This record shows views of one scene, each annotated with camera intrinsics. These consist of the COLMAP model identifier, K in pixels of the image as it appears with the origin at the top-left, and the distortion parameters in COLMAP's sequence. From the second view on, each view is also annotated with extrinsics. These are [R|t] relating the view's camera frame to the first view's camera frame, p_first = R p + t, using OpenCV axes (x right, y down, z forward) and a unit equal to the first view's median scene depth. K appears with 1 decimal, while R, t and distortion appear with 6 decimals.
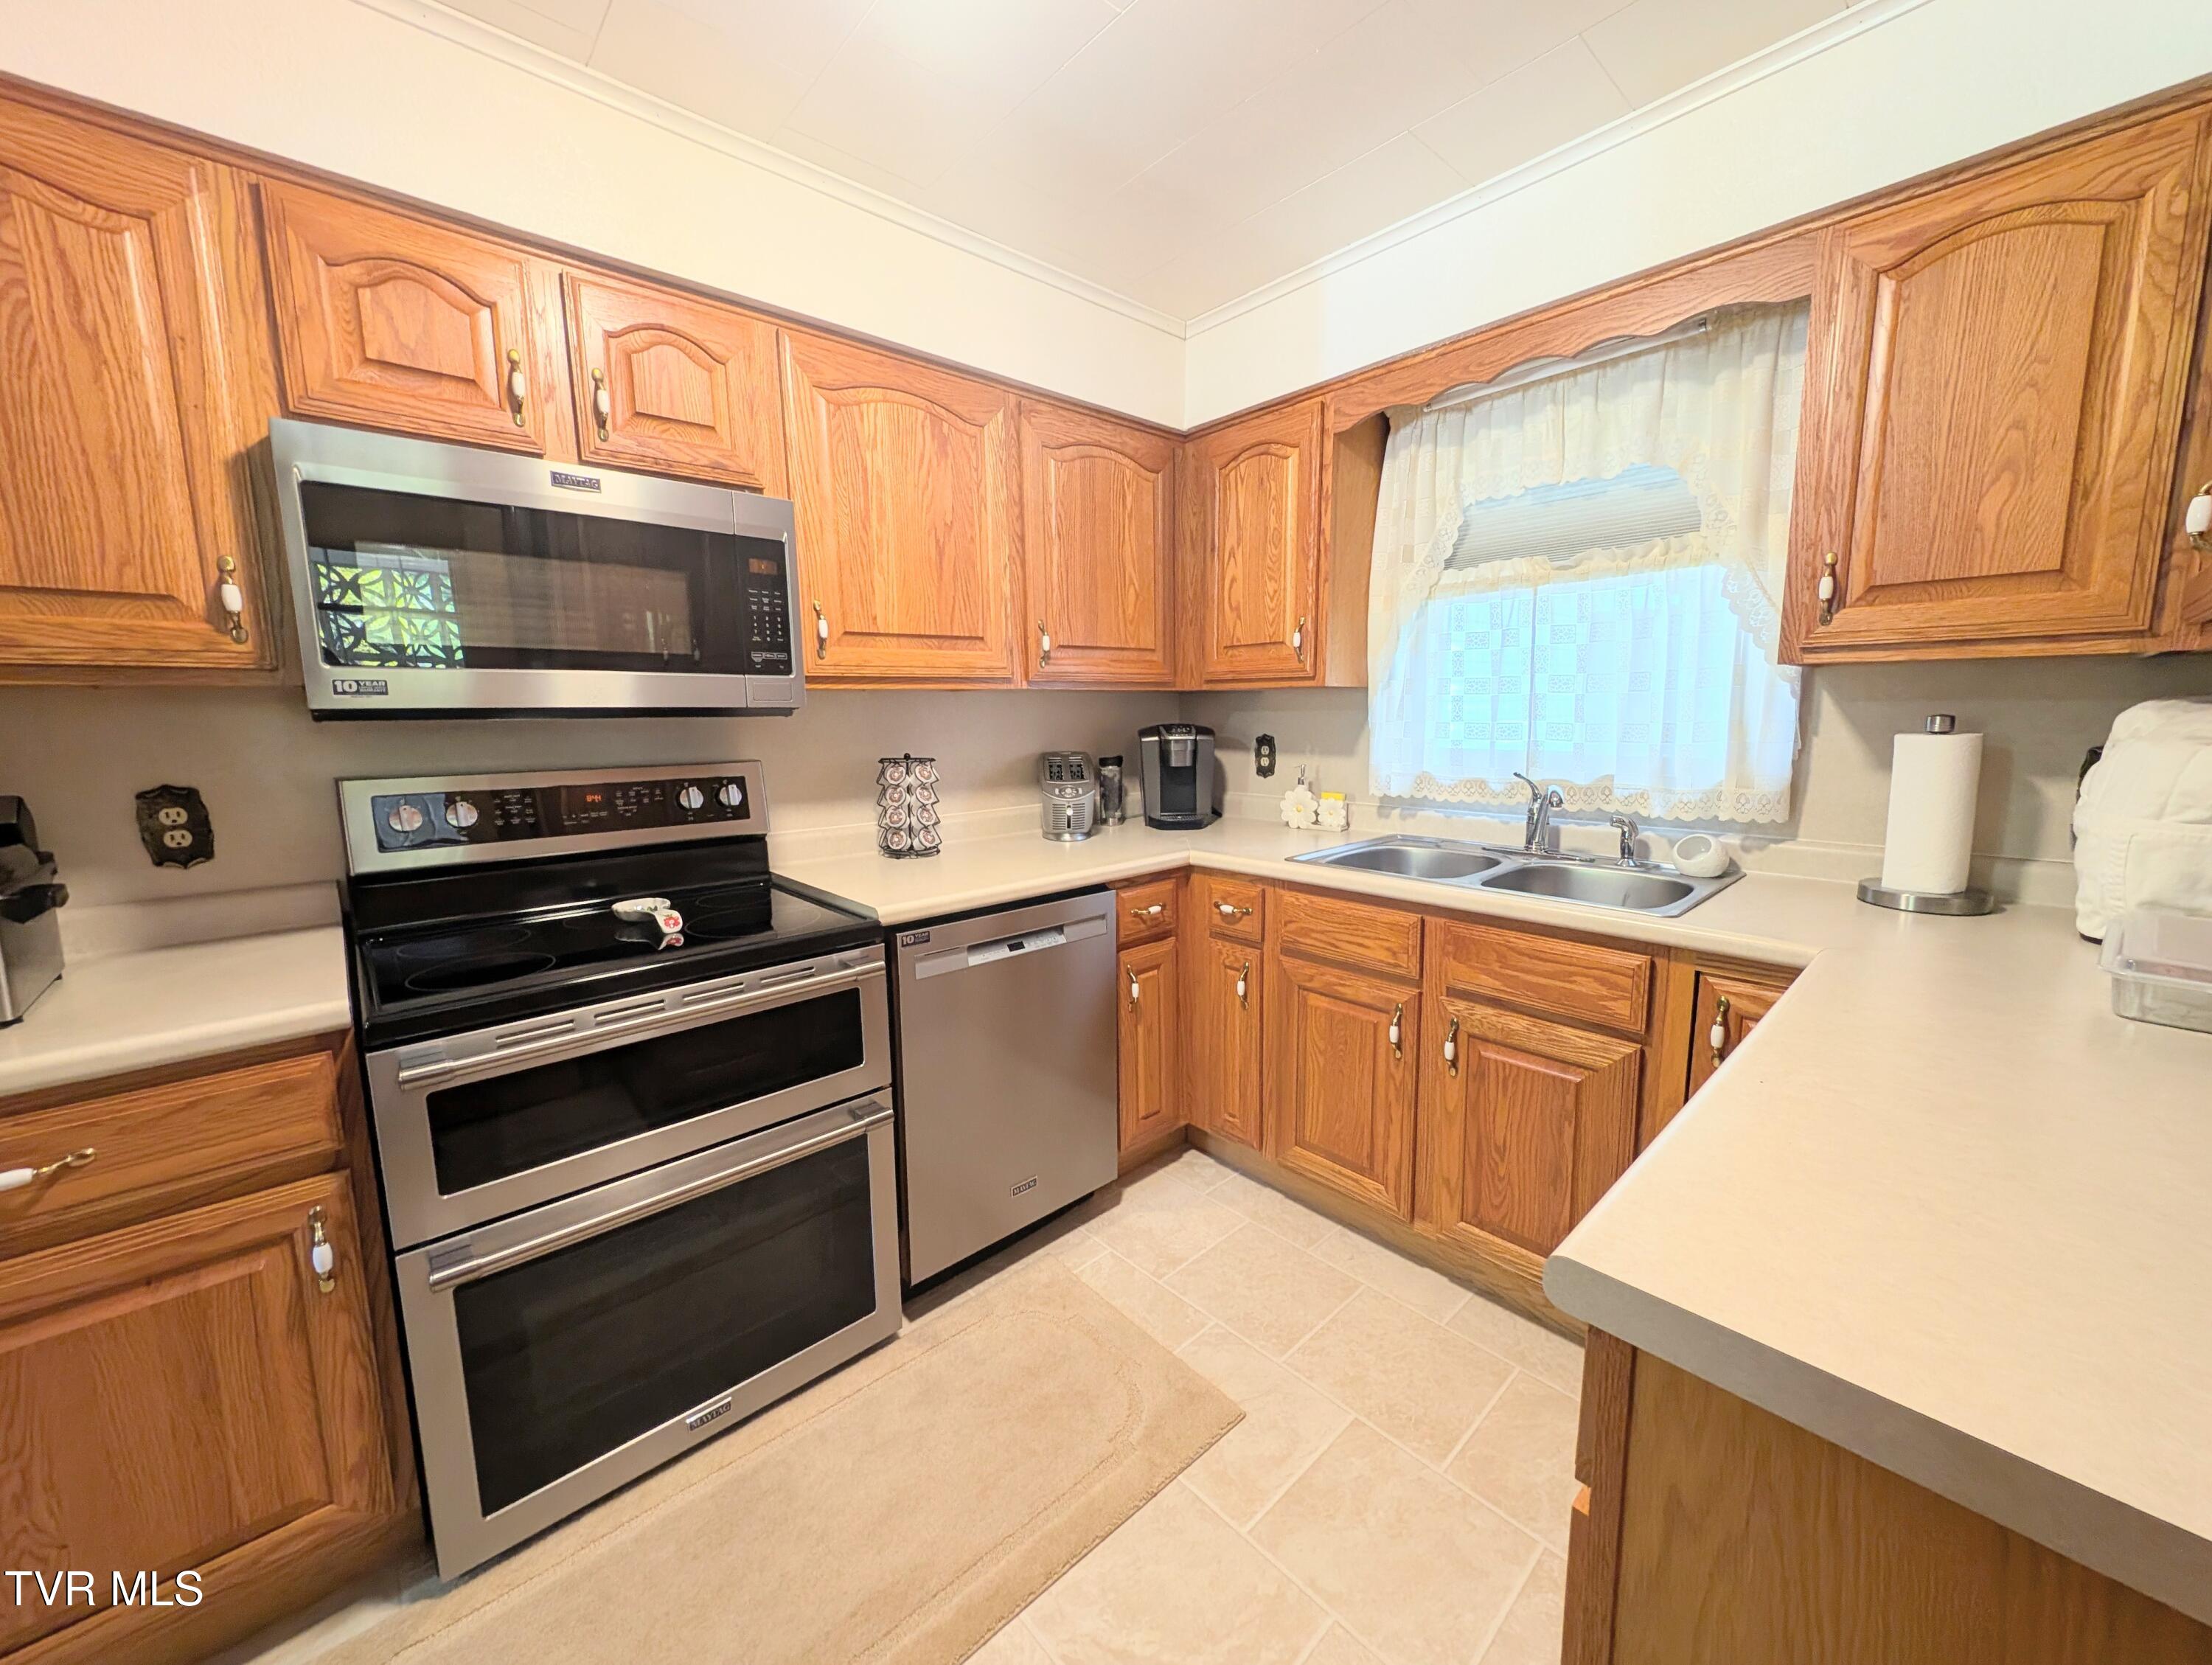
lens RADIAL K [[839.1, 0, 1100.5], [0, 839.1, 827.9], [0, 0, 1]] dist [-0.001522, -0.000452]
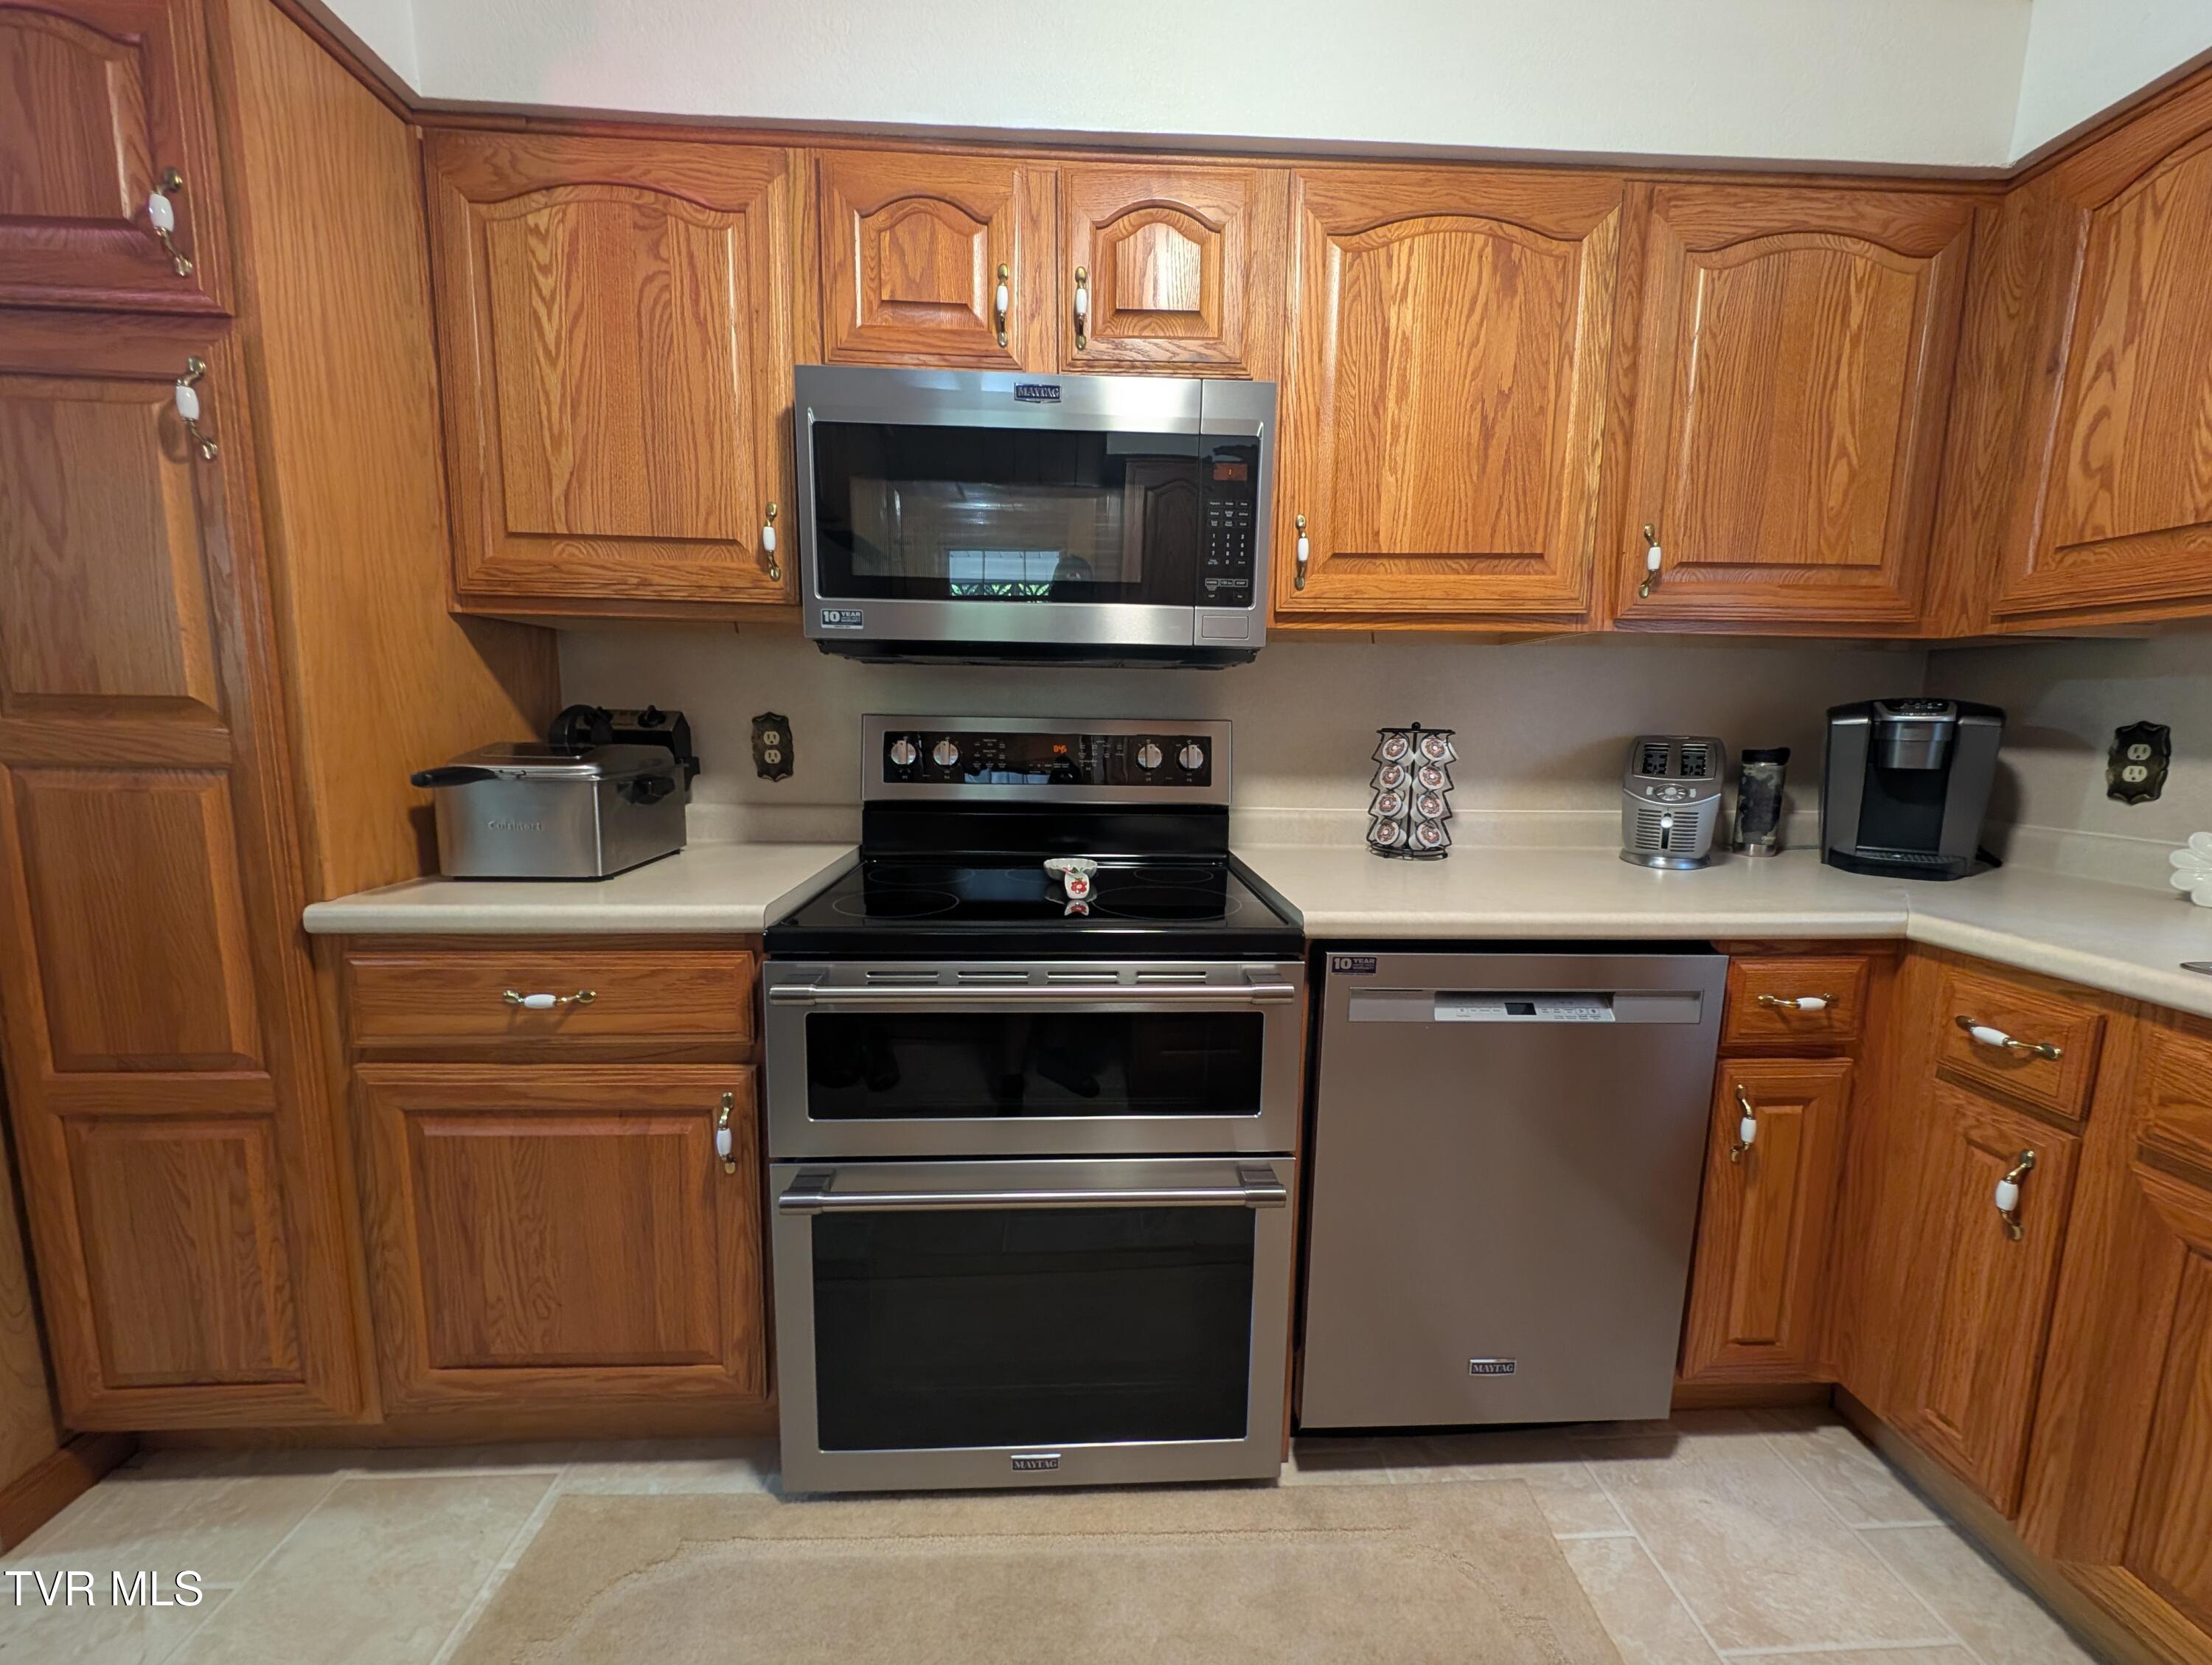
lens RADIAL K [[839.1, 0, 1100.5], [0, 839.1, 827.9], [0, 0, 1]] dist [-0.001522, -0.000452]
pose [[0.771737, 0.110252, -0.626311, 0.037056], [-0.114157, 0.992877, 0.034117, 0.014530], [0.625611, 0.045169, 0.778826, 0.253207]]
